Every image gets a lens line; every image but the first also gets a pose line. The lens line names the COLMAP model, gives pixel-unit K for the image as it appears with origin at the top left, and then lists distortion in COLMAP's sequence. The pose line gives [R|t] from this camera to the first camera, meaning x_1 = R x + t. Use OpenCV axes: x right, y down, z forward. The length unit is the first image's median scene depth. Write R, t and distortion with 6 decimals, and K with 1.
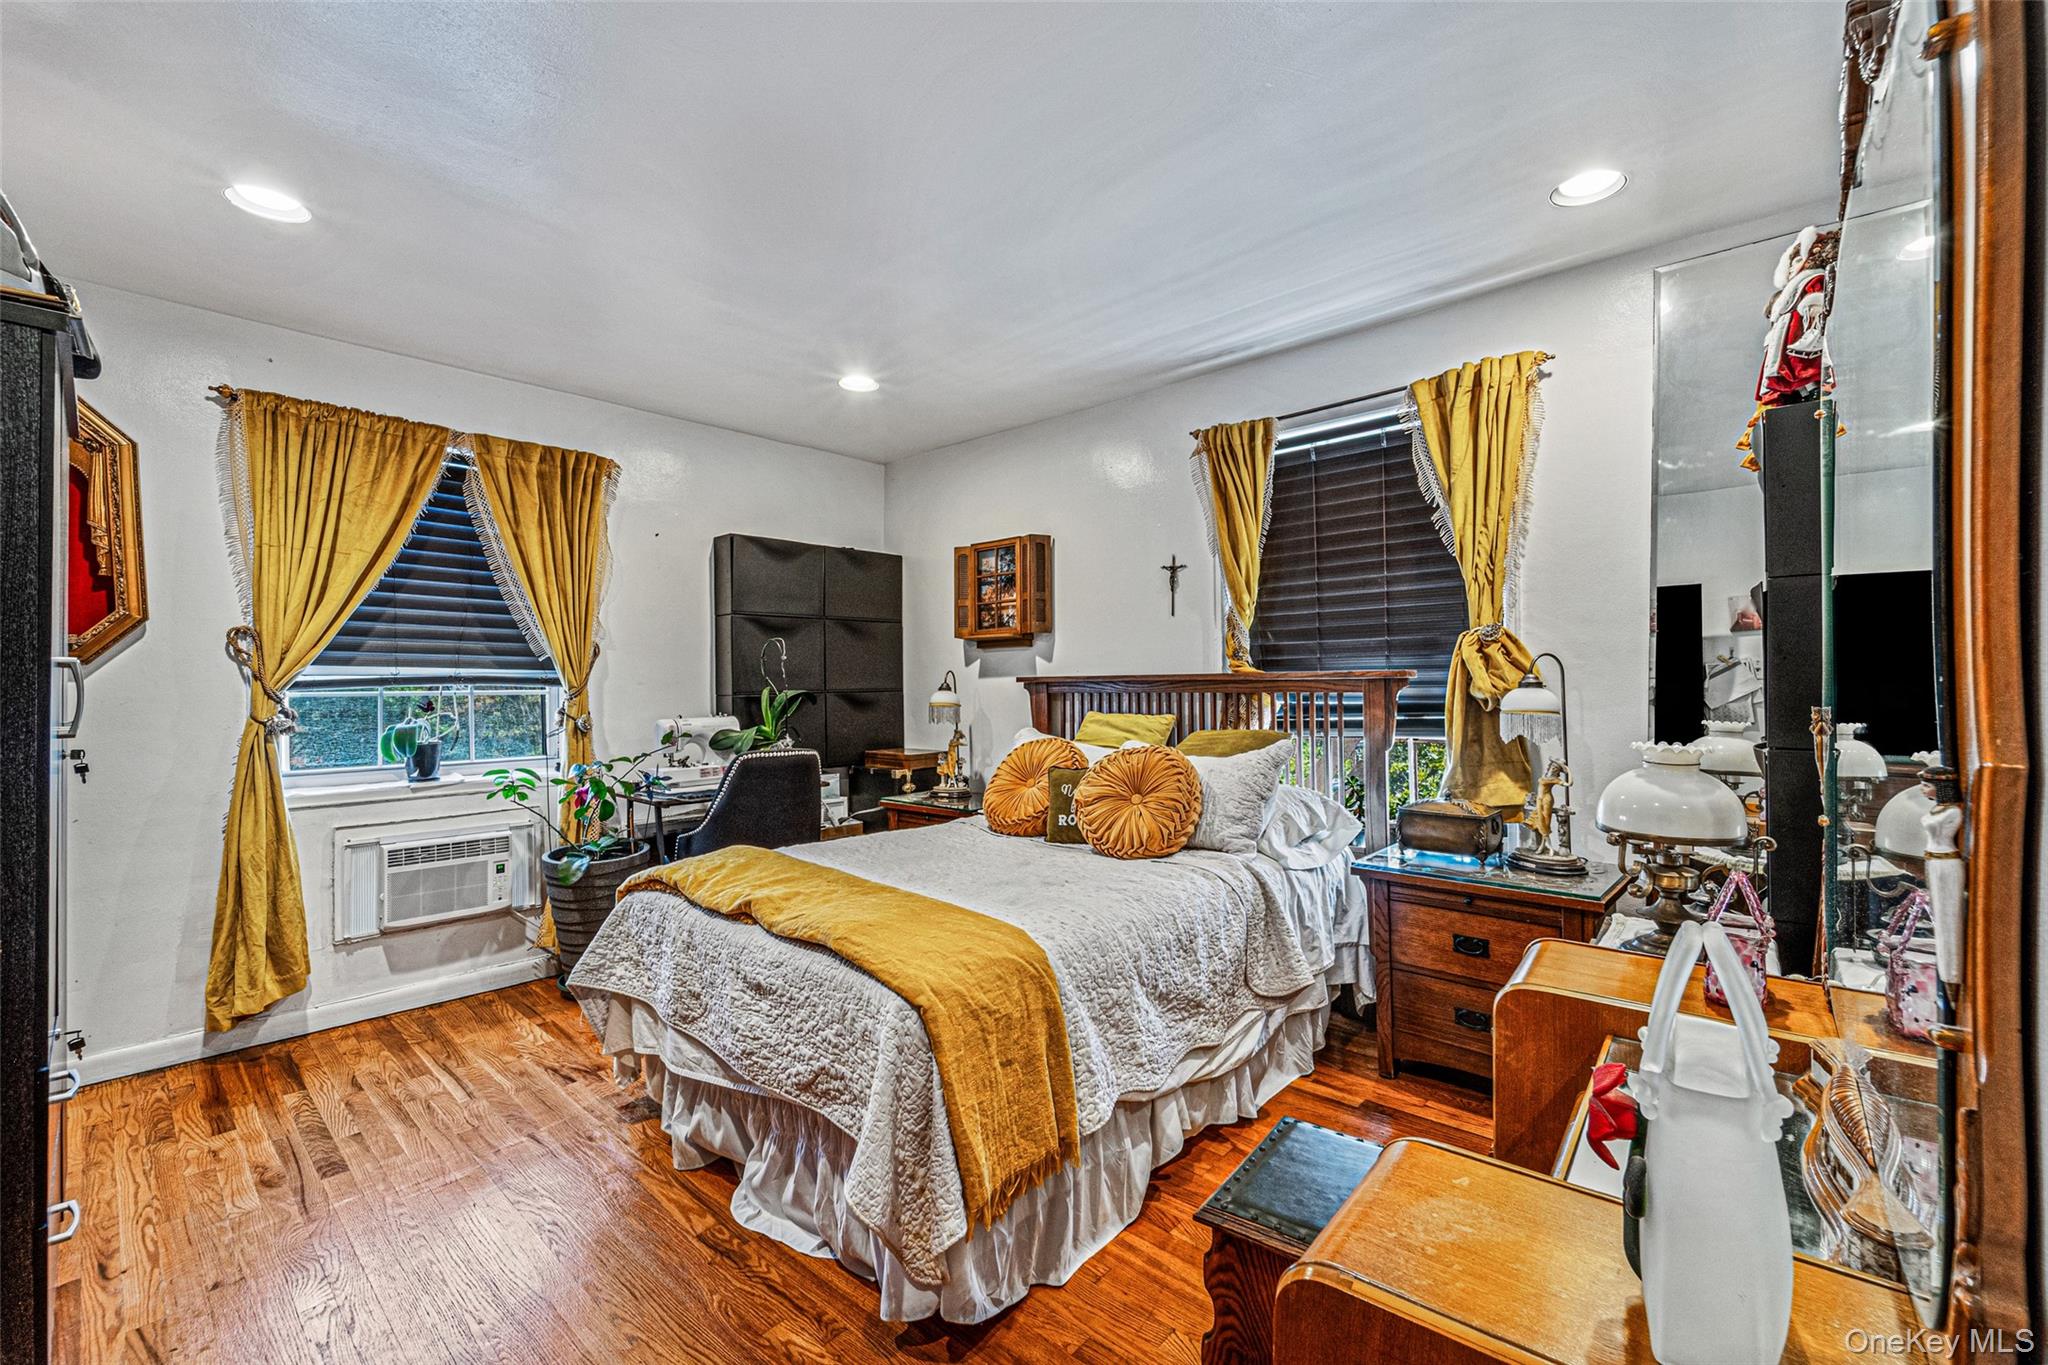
lens RADIAL K [[834.4, 0, 1021.5], [0, 834.4, 682.6], [0, 0, 1]] dist [0.002073, -0.001841]
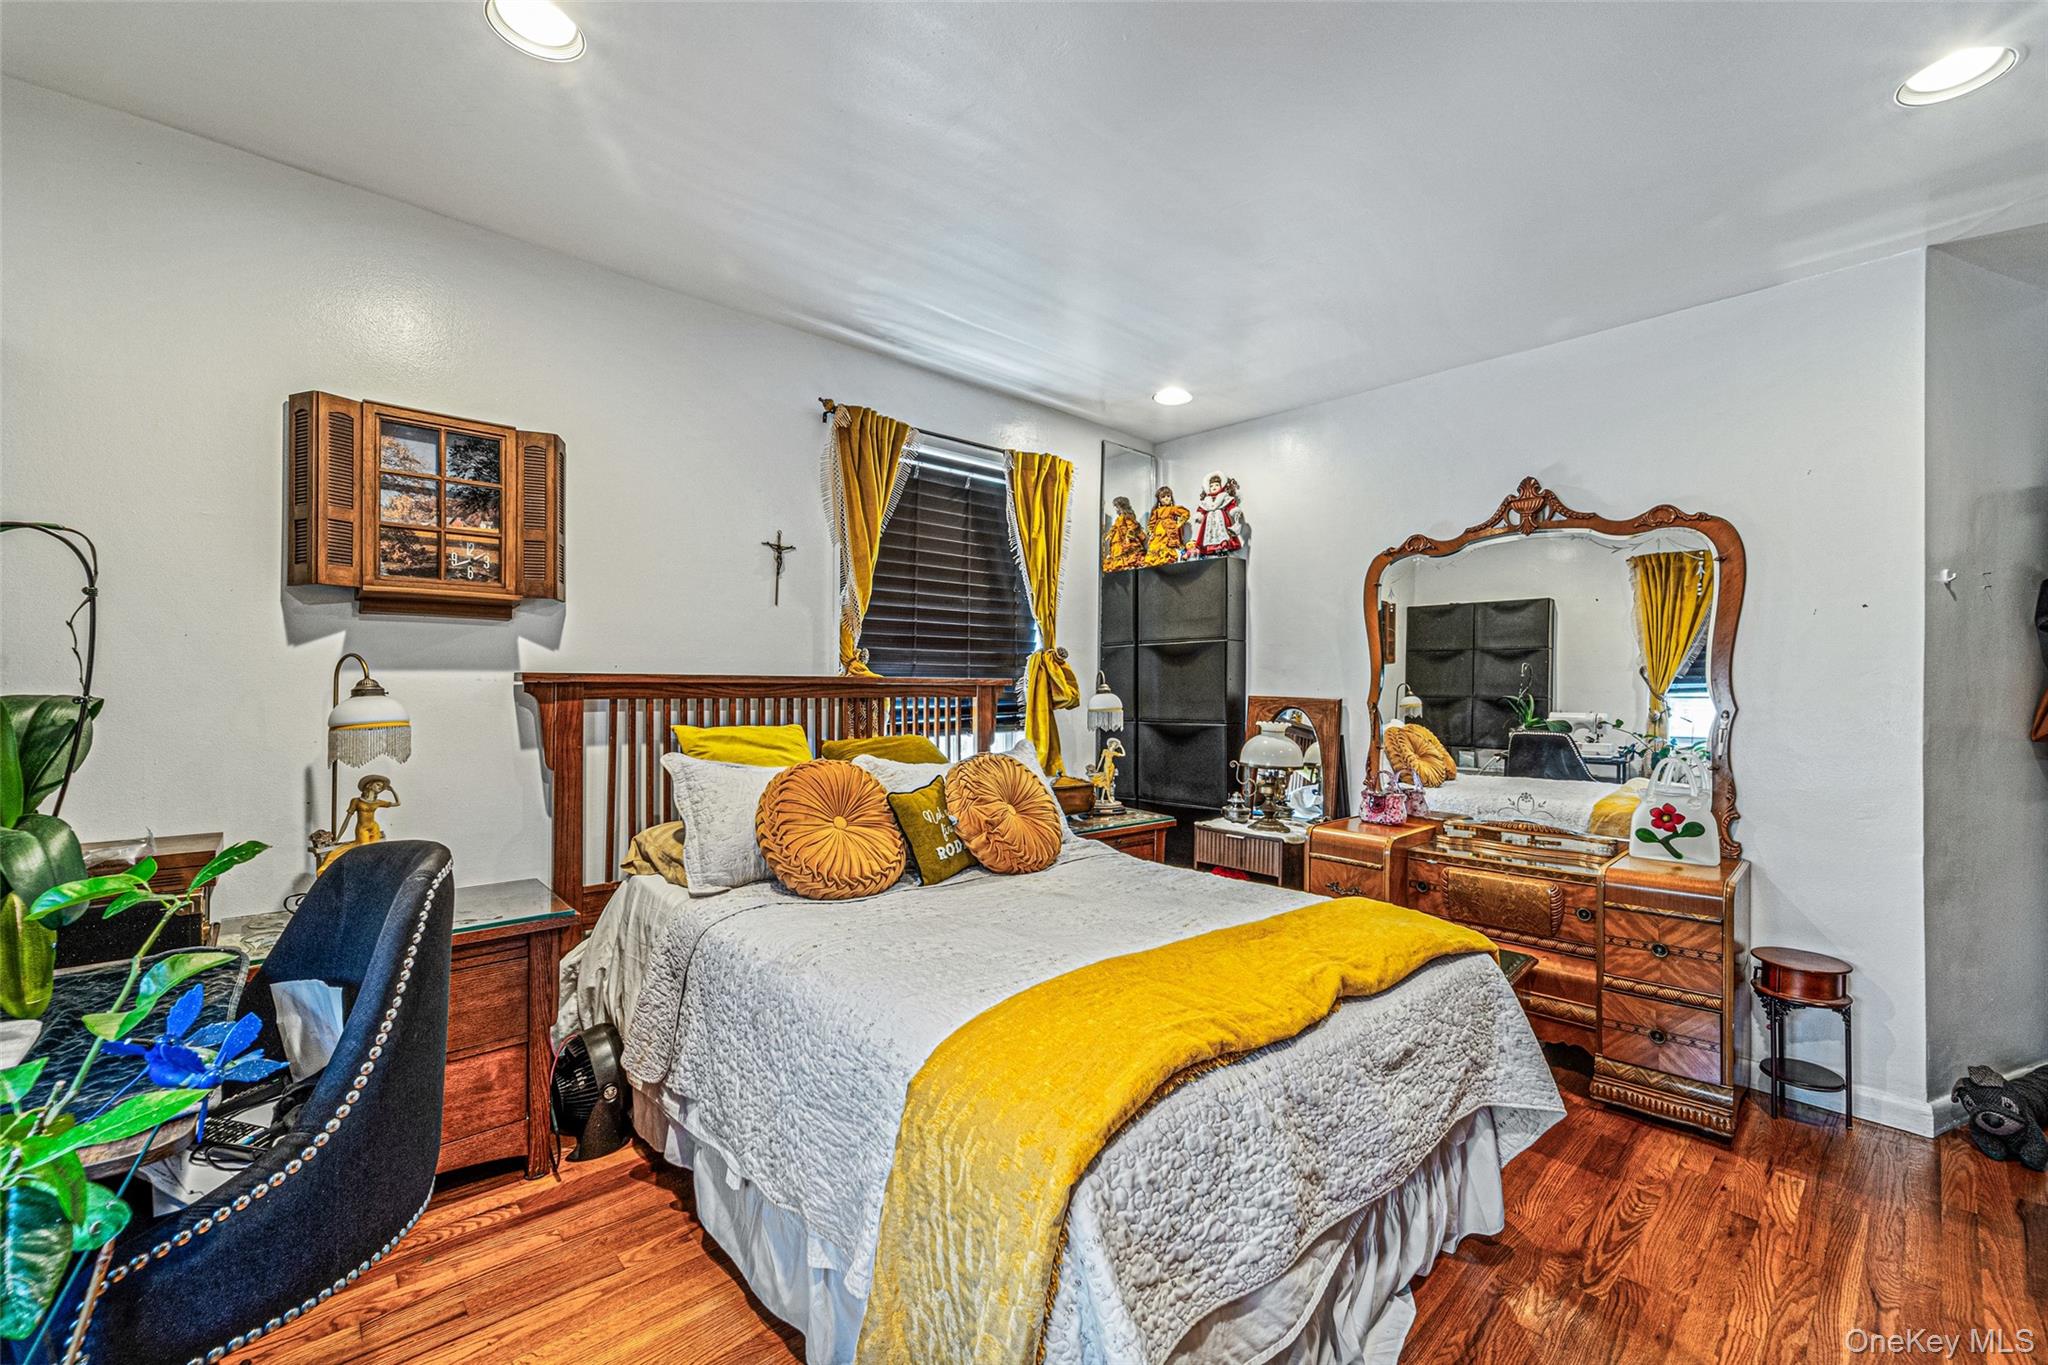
lens RADIAL K [[834.4, 0, 1021.7], [0, 834.4, 686.3], [0, 0, 1]] dist [0.002073, -0.001841]
pose [[0.092545, 0.005217, 0.995695, -0.634609], [-0.010794, 0.999933, -0.004236, 0.001794], [-0.995650, -0.010356, 0.092595, 0.700380]]
